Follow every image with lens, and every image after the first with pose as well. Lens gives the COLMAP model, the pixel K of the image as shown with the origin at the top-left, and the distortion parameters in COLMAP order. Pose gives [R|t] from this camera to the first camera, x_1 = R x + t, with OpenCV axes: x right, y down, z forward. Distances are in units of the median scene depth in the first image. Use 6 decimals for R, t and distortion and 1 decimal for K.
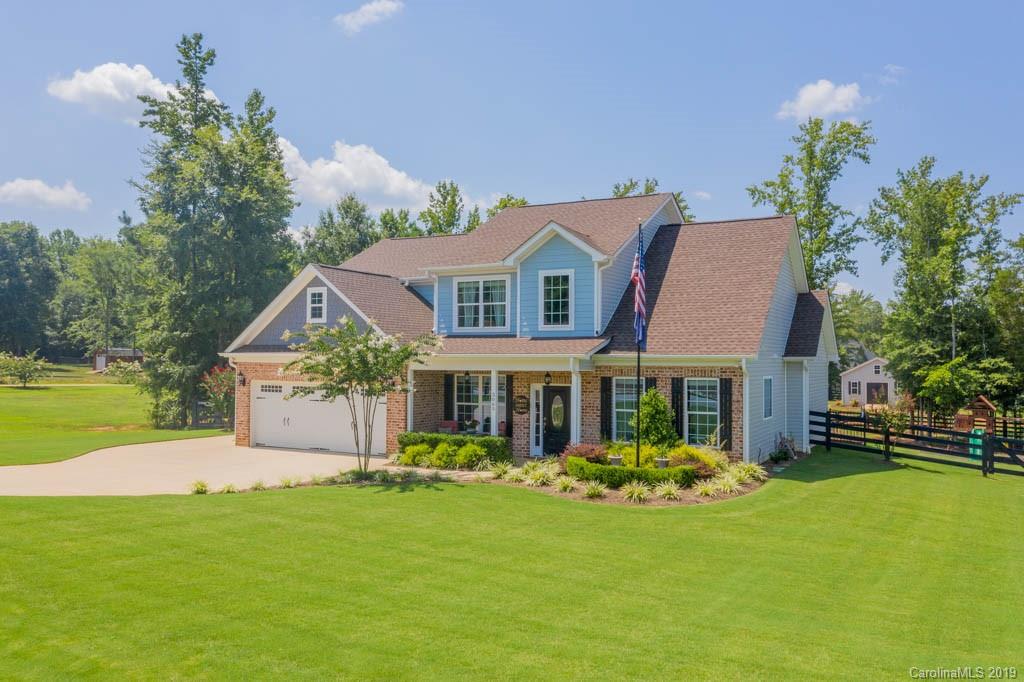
lens RADIAL K [[816.4, 0, 506.7], [0, 816.4, 340.8], [0, 0, 1]] dist [-0.011019, 0.004870]
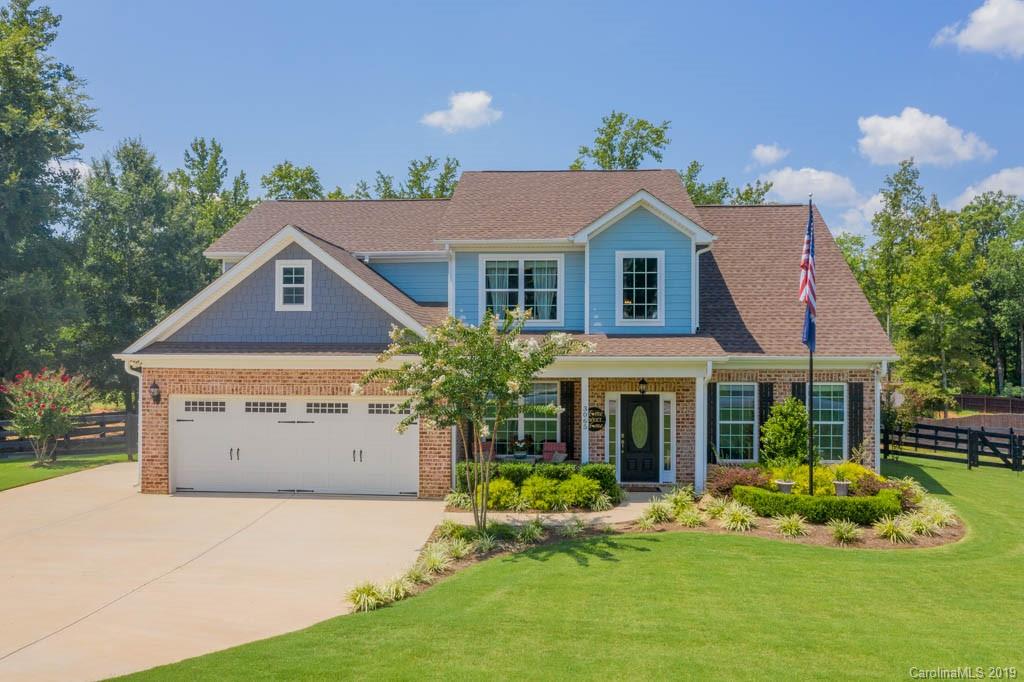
lens RADIAL K [[816.4, 0, 506.7], [0, 816.4, 340.8], [0, 0, 1]] dist [-0.011019, 0.004870]
pose [[0.907628, 0.000326, 0.419775, -0.379820], [-0.006800, 0.999880, 0.013925, -0.007842], [-0.419720, -0.015493, 0.907521, 0.307165]]
